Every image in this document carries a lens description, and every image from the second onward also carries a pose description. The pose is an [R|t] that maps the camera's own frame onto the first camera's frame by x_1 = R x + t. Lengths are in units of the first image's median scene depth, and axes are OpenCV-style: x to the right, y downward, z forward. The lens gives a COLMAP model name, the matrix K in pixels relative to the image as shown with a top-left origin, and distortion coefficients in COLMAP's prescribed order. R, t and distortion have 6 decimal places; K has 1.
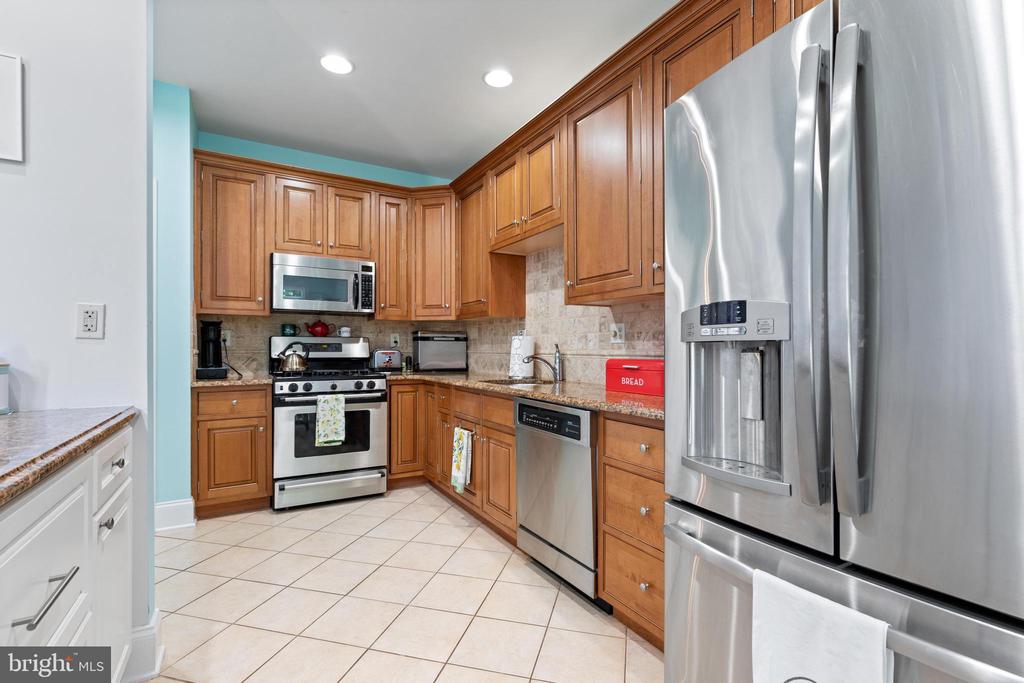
lens RADIAL K [[472.5, 0, 521.7], [0, 472.5, 346.7], [0, 0, 1]] dist [0.012486, 0.001444]
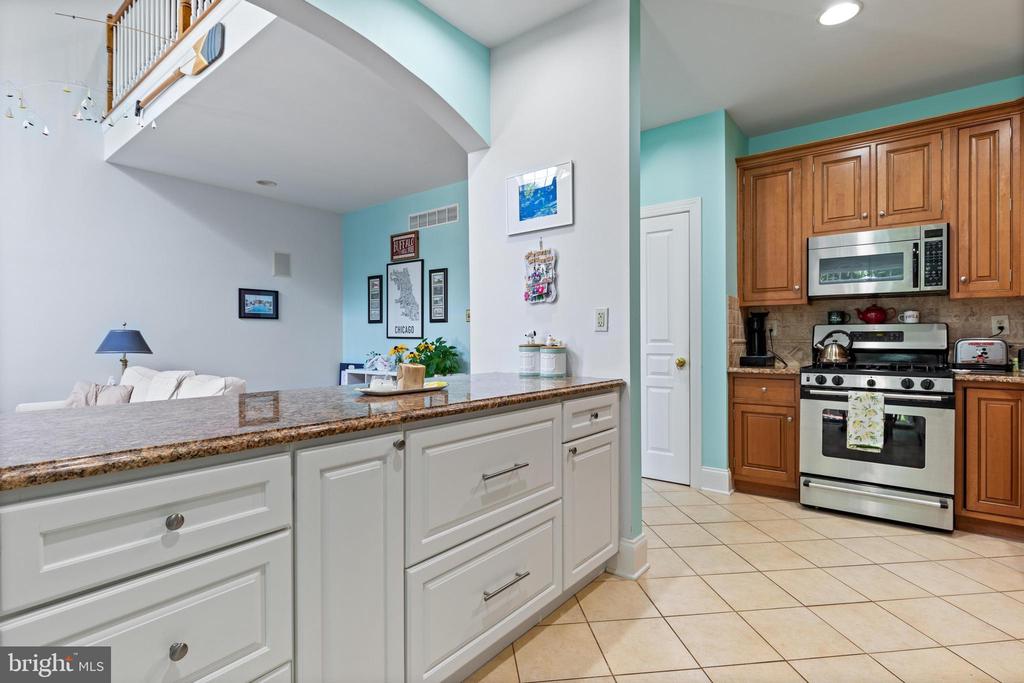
lens RADIAL K [[497.6, 0, 516.5], [0, 497.6, 340.6], [0, 0, 1]] dist [0.013794, -0.000021]
pose [[0.384503, 0.002418, -0.923121, 0.181453], [0.005824, 0.999970, 0.005045, 0.000907], [0.923105, -0.007316, 0.384477, 0.067527]]
